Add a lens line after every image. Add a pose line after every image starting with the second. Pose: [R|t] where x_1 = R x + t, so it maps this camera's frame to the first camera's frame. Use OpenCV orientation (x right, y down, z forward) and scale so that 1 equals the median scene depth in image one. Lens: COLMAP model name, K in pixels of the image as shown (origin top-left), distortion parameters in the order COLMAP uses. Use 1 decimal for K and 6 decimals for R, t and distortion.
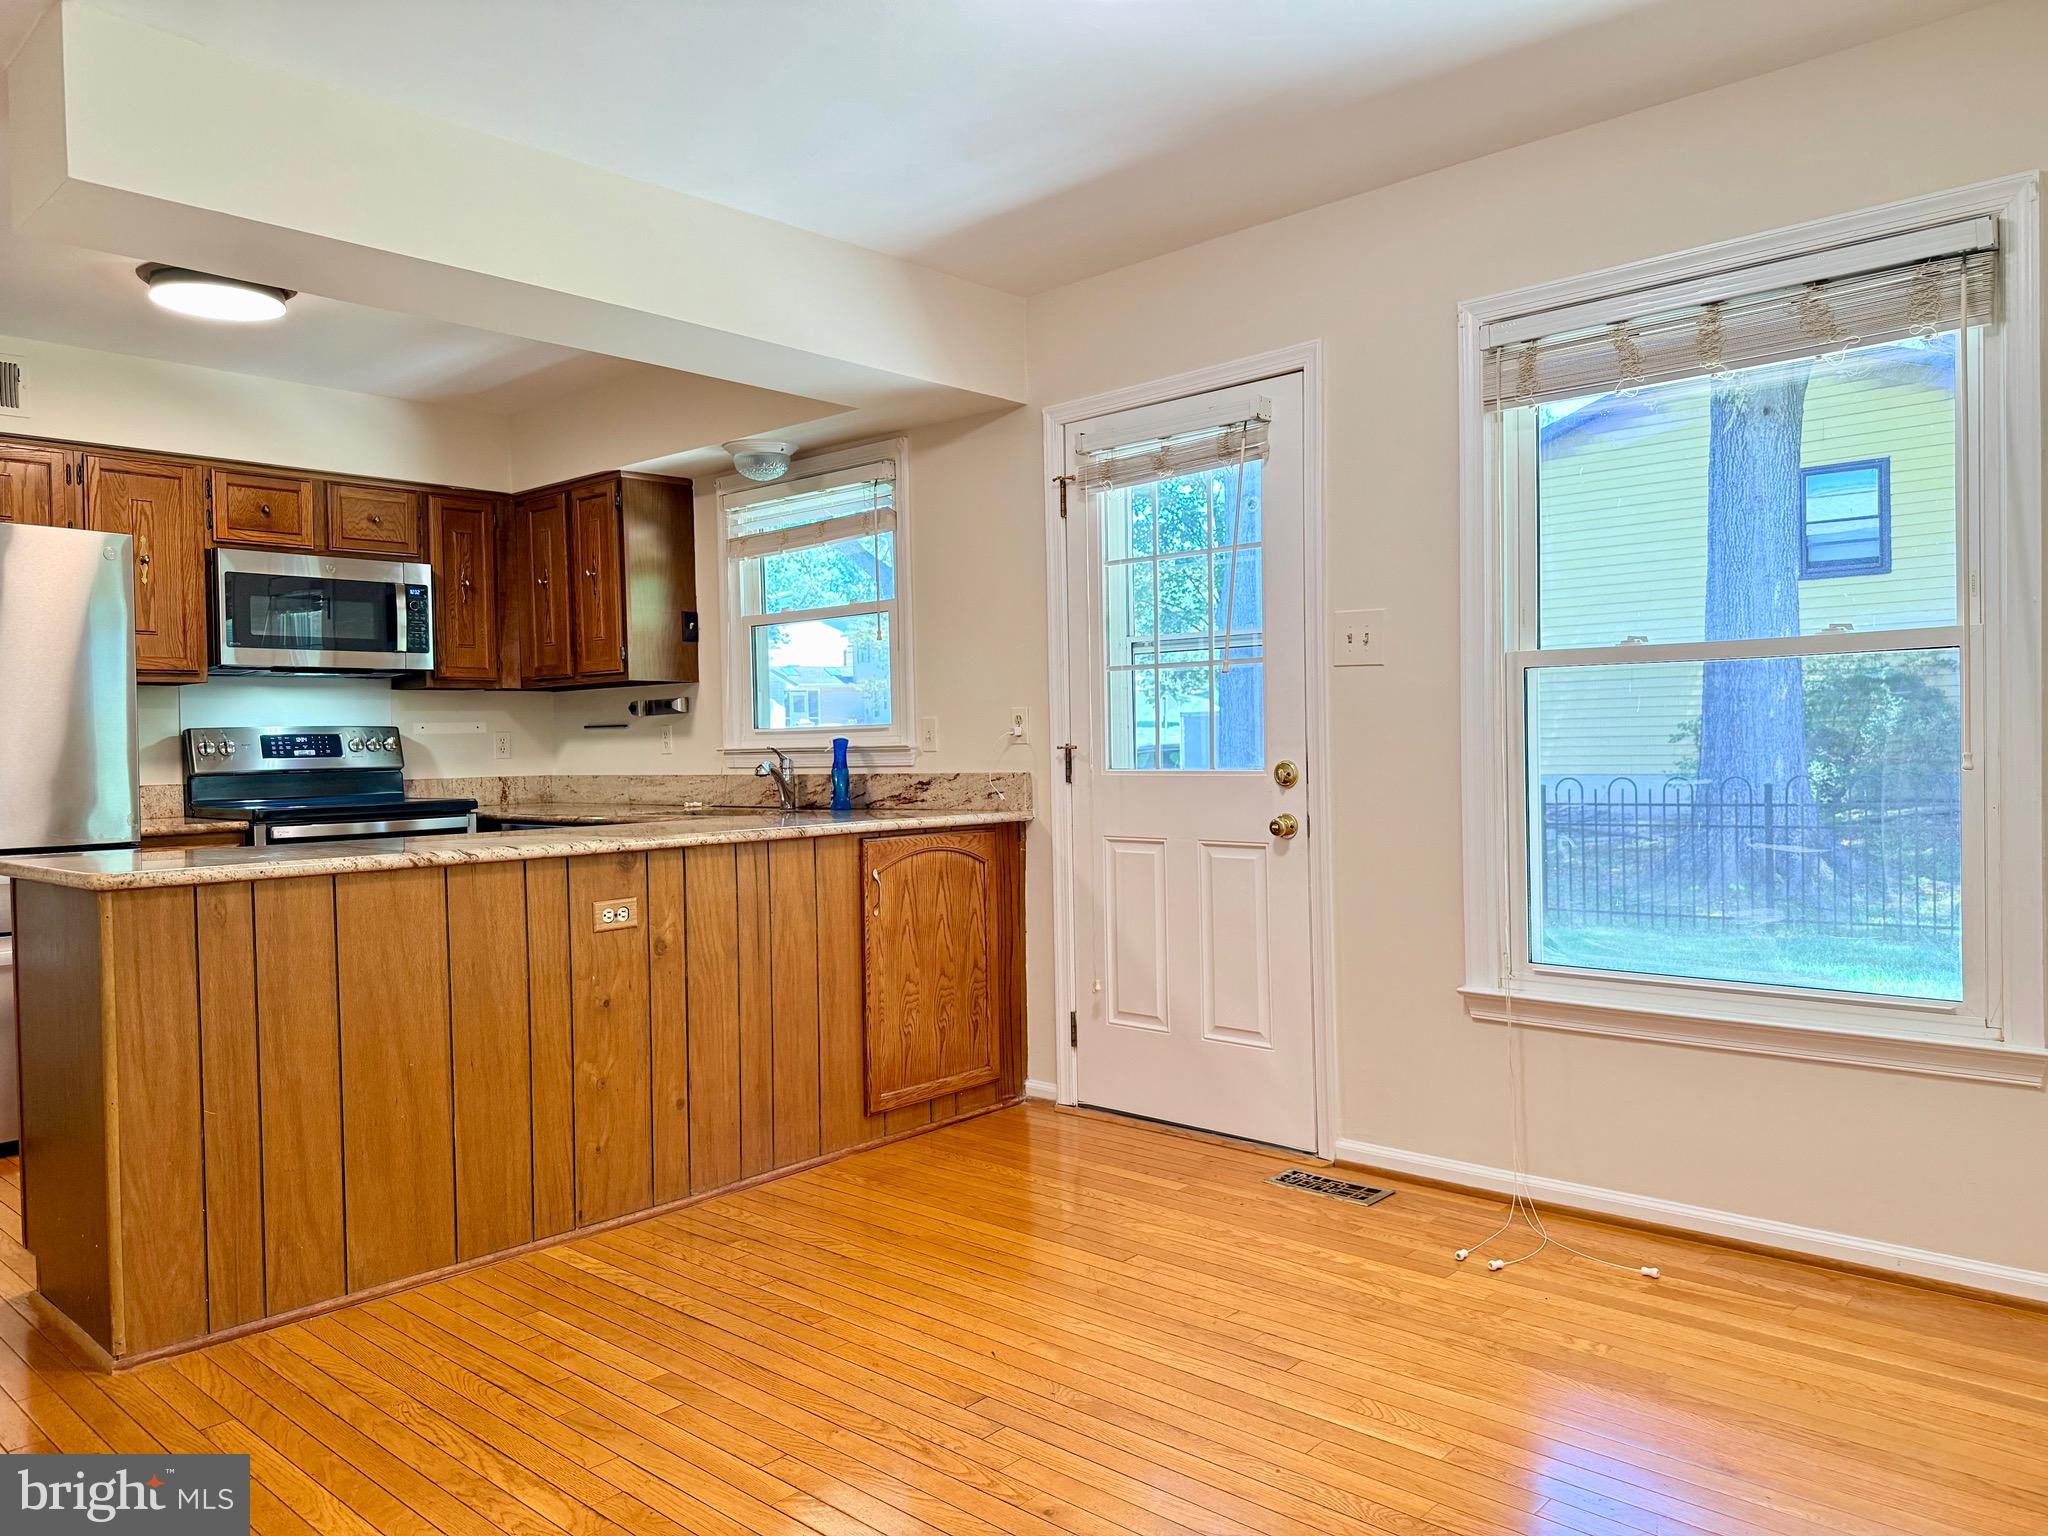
lens RADIAL K [[1451.5, 0, 1015.2], [0, 1451.5, 759.2], [0, 0, 1]] dist [0.074472, -0.092783]
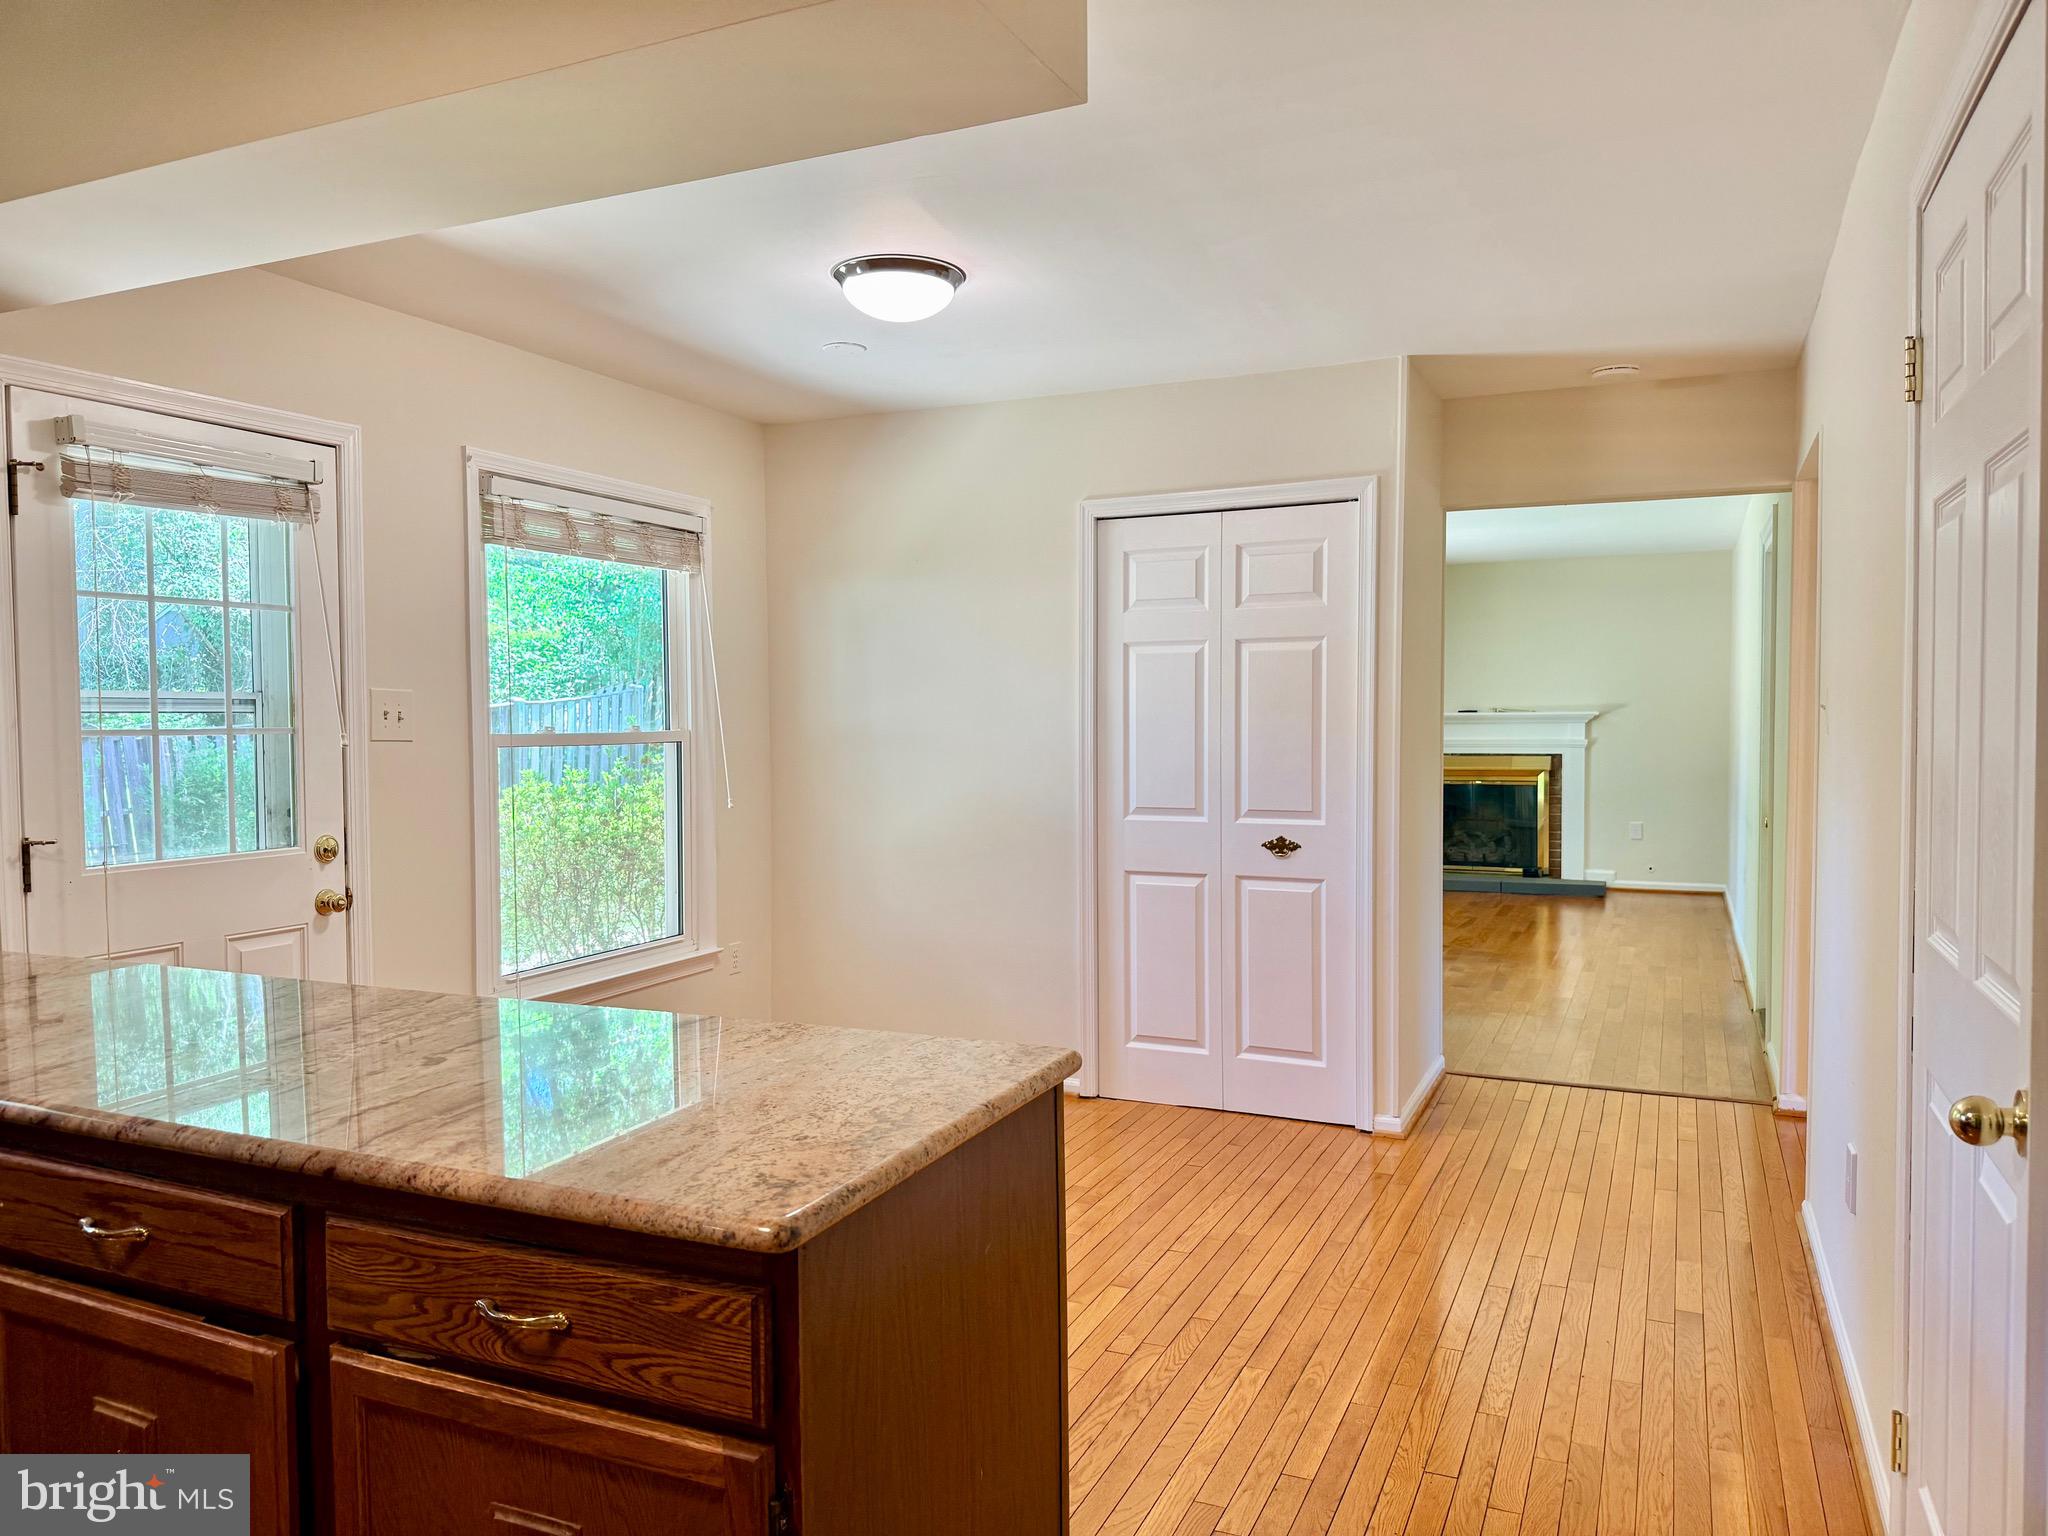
lens RADIAL K [[1451.5, 0, 1008.8], [0, 1451.5, 785.6], [0, 0, 1]] dist [0.074472, -0.092783]
pose [[-0.305324, -0.024237, 0.951940, -0.937639], [0.027930, 0.999018, 0.034394, -0.056112], [-0.951839, 0.037089, -0.304348, 0.903321]]
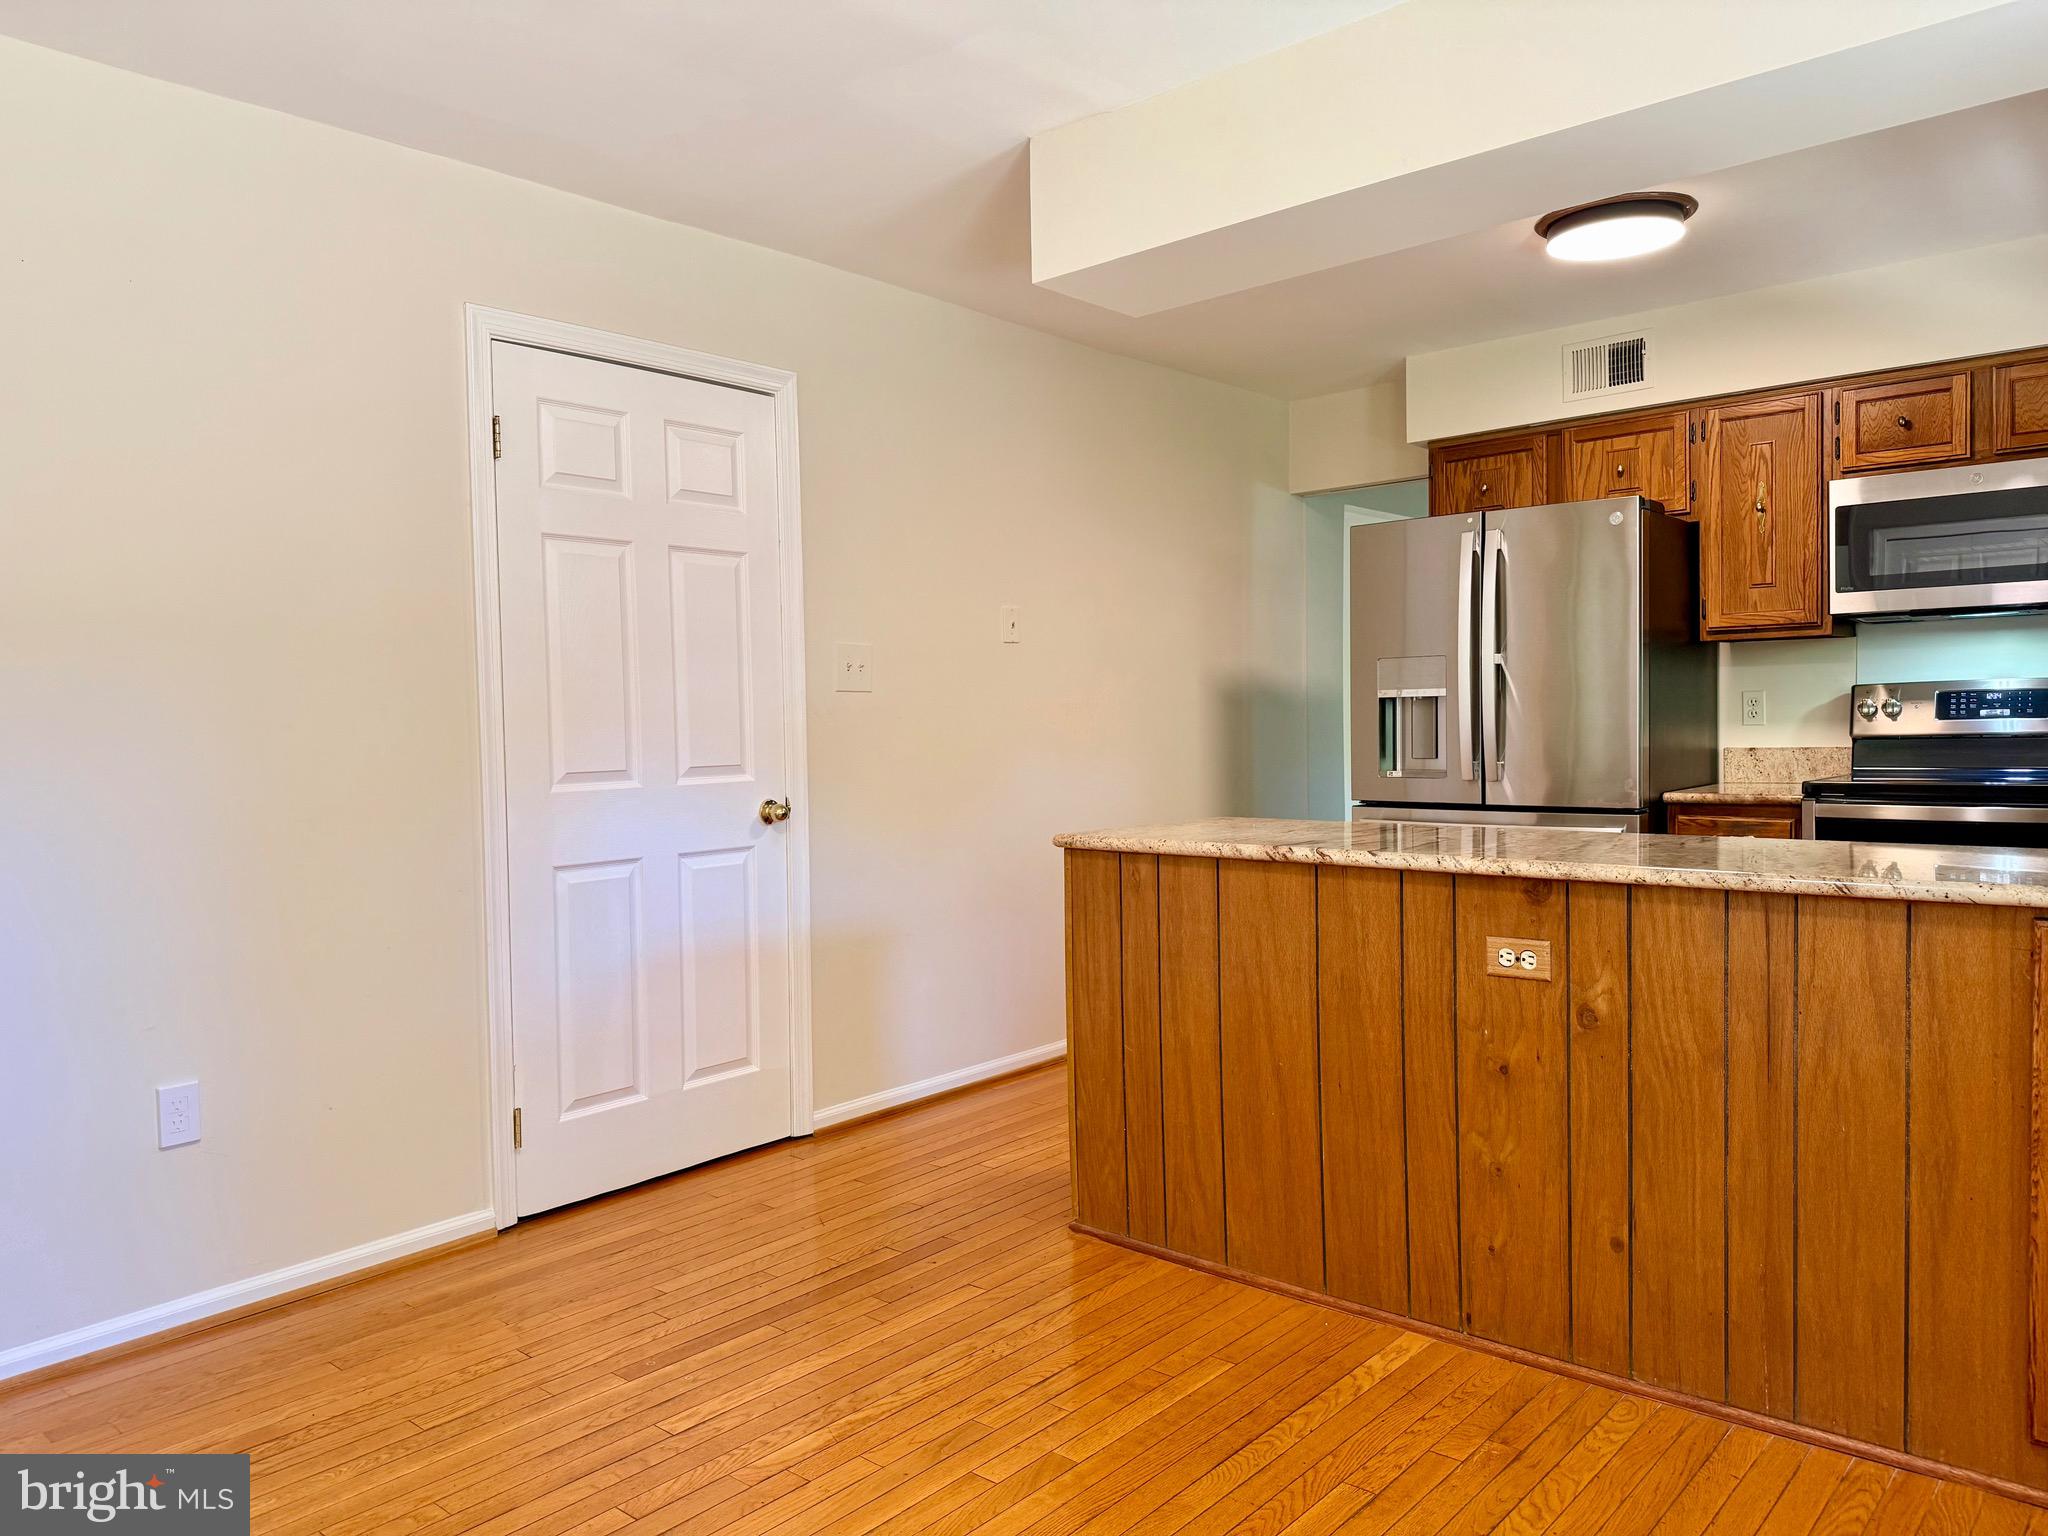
lens RADIAL K [[1451.5, 0, 1032.9], [0, 1451.5, 752.5], [0, 0, 1]] dist [0.074472, -0.092783]
pose [[0.028842, 0.046583, -0.998498, 0.447076], [0.008150, 0.998869, 0.046836, -0.036284], [0.999551, -0.009489, 0.028430, 0.679535]]
